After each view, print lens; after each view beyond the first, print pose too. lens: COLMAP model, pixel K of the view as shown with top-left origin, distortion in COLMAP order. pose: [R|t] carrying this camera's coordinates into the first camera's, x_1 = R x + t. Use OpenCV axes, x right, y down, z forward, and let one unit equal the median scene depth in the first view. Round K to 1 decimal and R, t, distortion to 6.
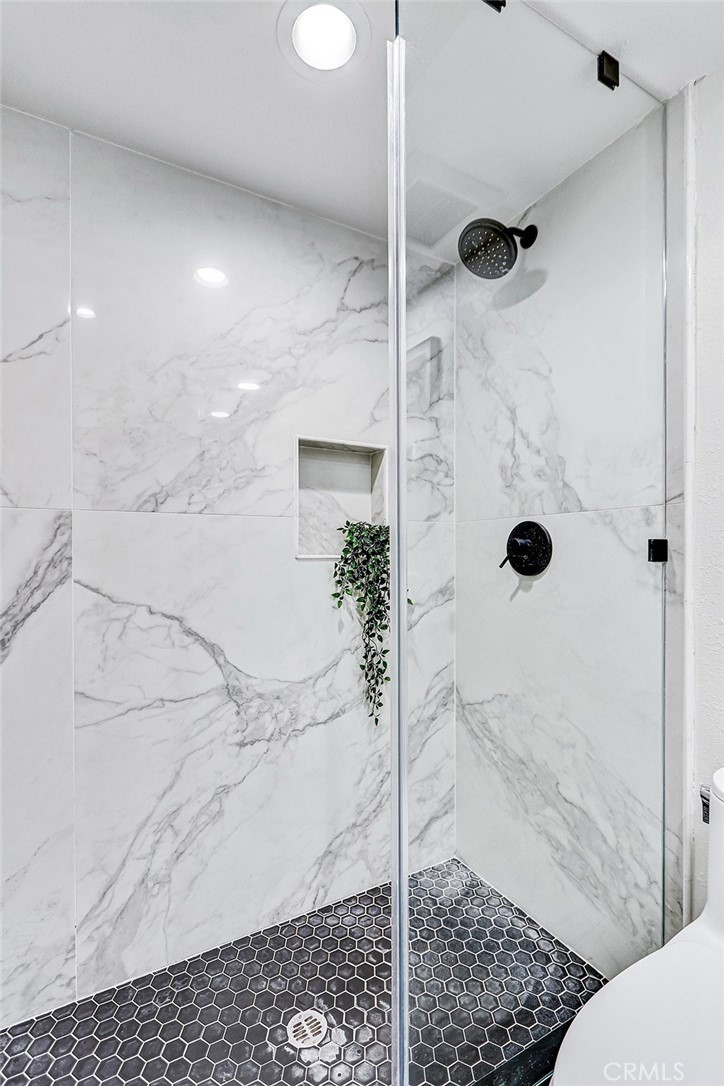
lens RADIAL K [[497.1, 0, 361.1], [0, 497.1, 548.5], [0, 0, 1]] dist [0.003429, -0.001550]
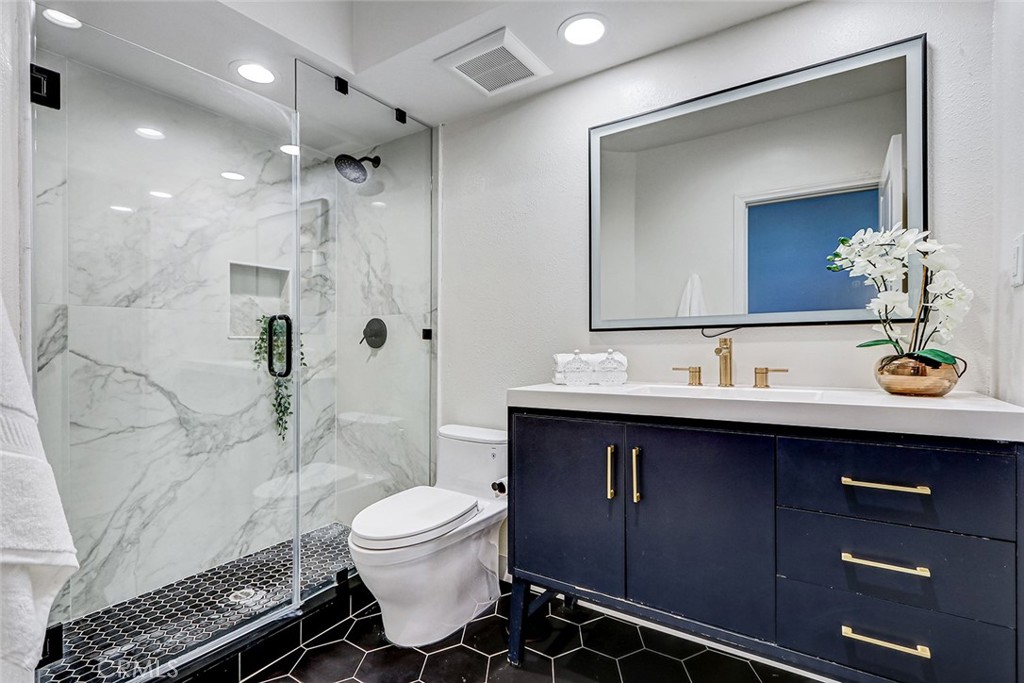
lens RADIAL K [[468.7, 0, 501.8], [0, 468.7, 341.1], [0, 0, 1]] dist [0.003429, -0.001550]
pose [[0.888959, 0.001605, 0.457983, -0.042235], [-0.005735, 0.999954, 0.007629, 0.014000], [-0.457950, -0.009408, 0.888928, -0.792255]]
